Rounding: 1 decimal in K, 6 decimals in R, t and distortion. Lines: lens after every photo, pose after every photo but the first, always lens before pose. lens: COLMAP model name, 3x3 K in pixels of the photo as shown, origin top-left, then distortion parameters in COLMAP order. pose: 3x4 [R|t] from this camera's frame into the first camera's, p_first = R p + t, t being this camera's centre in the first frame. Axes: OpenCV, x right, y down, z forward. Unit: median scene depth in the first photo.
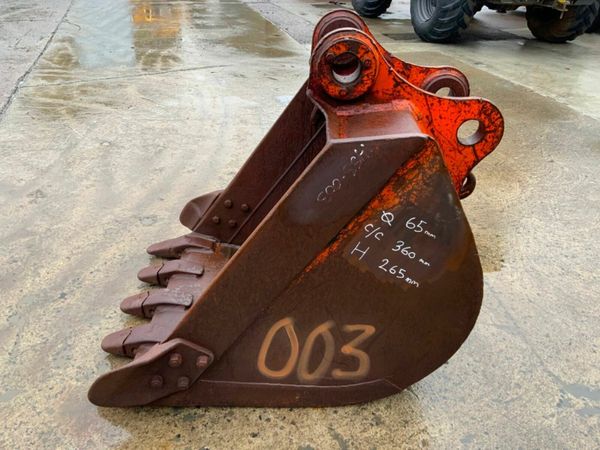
lens RADIAL K [[494.9, 0, 299.0], [0, 494.9, 224.6], [0, 0, 1]] dist [0.081601, -0.144294]
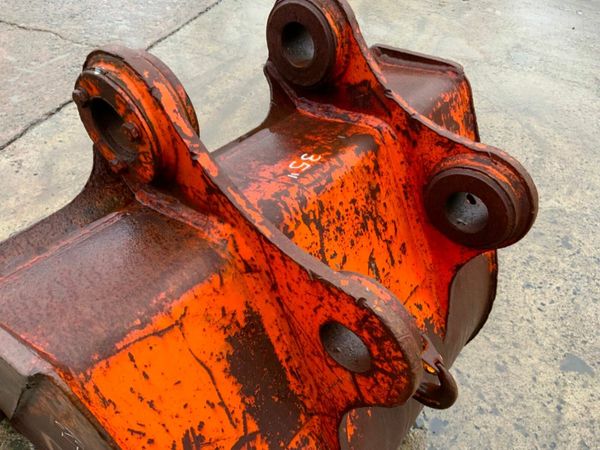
lens RADIAL K [[494.9, 0, 298.3], [0, 494.9, 222.5], [0, 0, 1]] dist [0.081601, -0.144294]
pose [[0.799047, 0.396934, -0.451626, 0.404115], [-0.314387, 0.916081, 0.248909, -0.329892], [0.512527, -0.056905, 0.856783, 0.540682]]
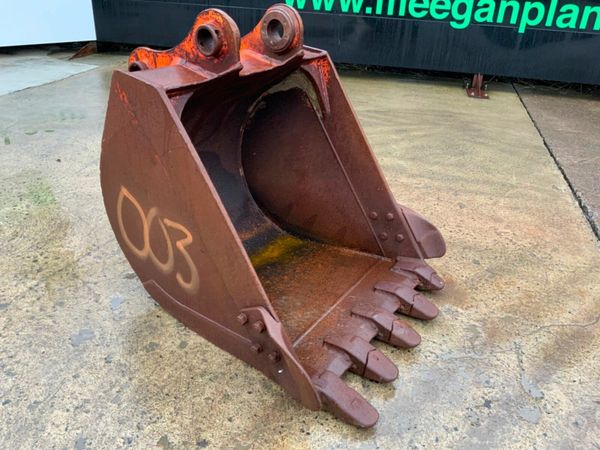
lens RADIAL K [[494.9, 0, 303.7], [0, 494.9, 227.3], [0, 0, 1]] dist [0.081601, -0.144294]
pose [[-0.851749, -0.309702, 0.422621, -0.628020], [0.198288, 0.556079, 0.807130, -0.964877], [-0.484980, 0.771273, -0.412229, 1.670840]]
